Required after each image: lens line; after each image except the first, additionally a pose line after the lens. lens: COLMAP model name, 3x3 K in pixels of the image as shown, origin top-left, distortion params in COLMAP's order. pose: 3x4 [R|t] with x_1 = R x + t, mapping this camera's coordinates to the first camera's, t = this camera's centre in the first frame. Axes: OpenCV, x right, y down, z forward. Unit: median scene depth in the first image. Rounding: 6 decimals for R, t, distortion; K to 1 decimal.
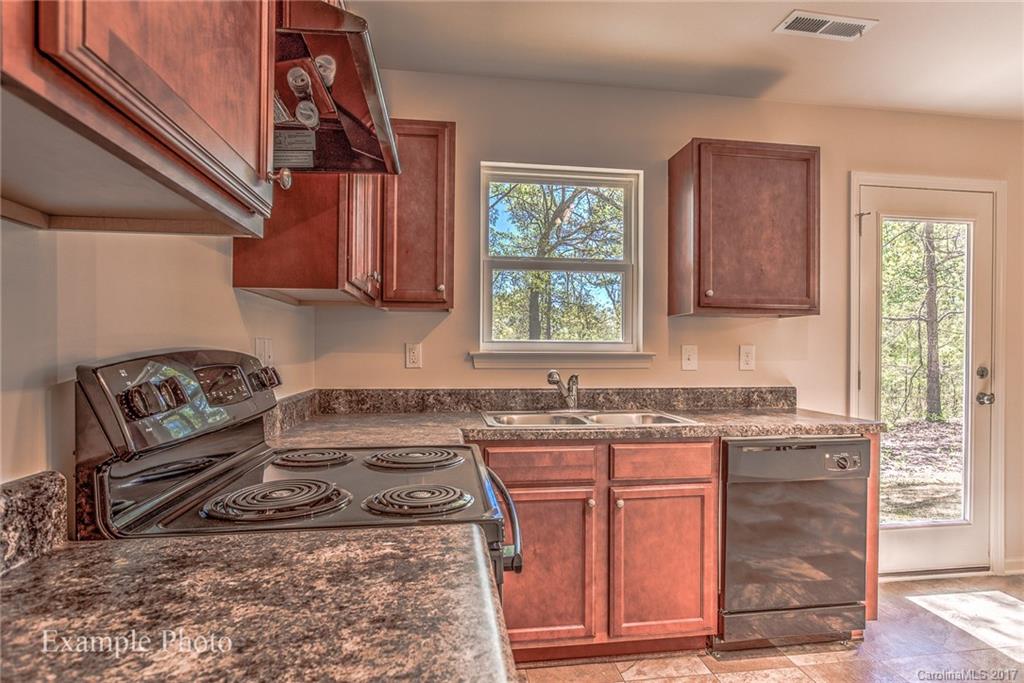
lens RADIAL K [[577.5, 0, 538.8], [0, 577.5, 350.1], [0, 0, 1]] dist [-0.035720, 0.000549]
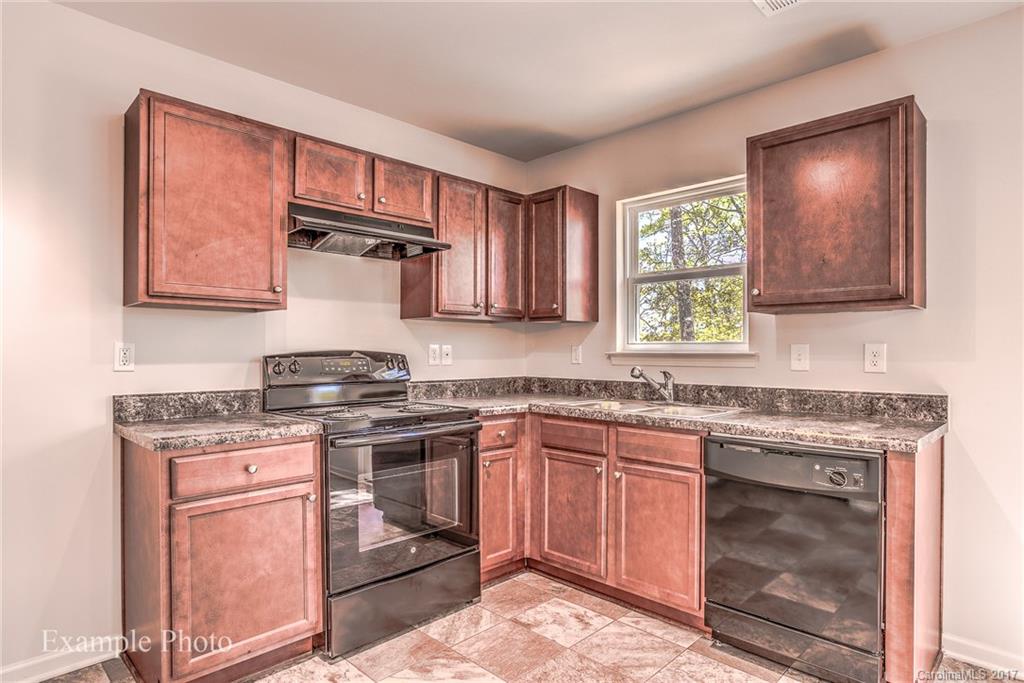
lens RADIAL K [[577.5, 0, 538.8], [0, 577.5, 350.1], [0, 0, 1]] dist [-0.035720, 0.000549]
pose [[0.606667, -0.004396, -0.794944, 0.842425], [0.003796, 0.999989, -0.002633, 0.002540], [0.794947, -0.001421, 0.606677, 0.100409]]
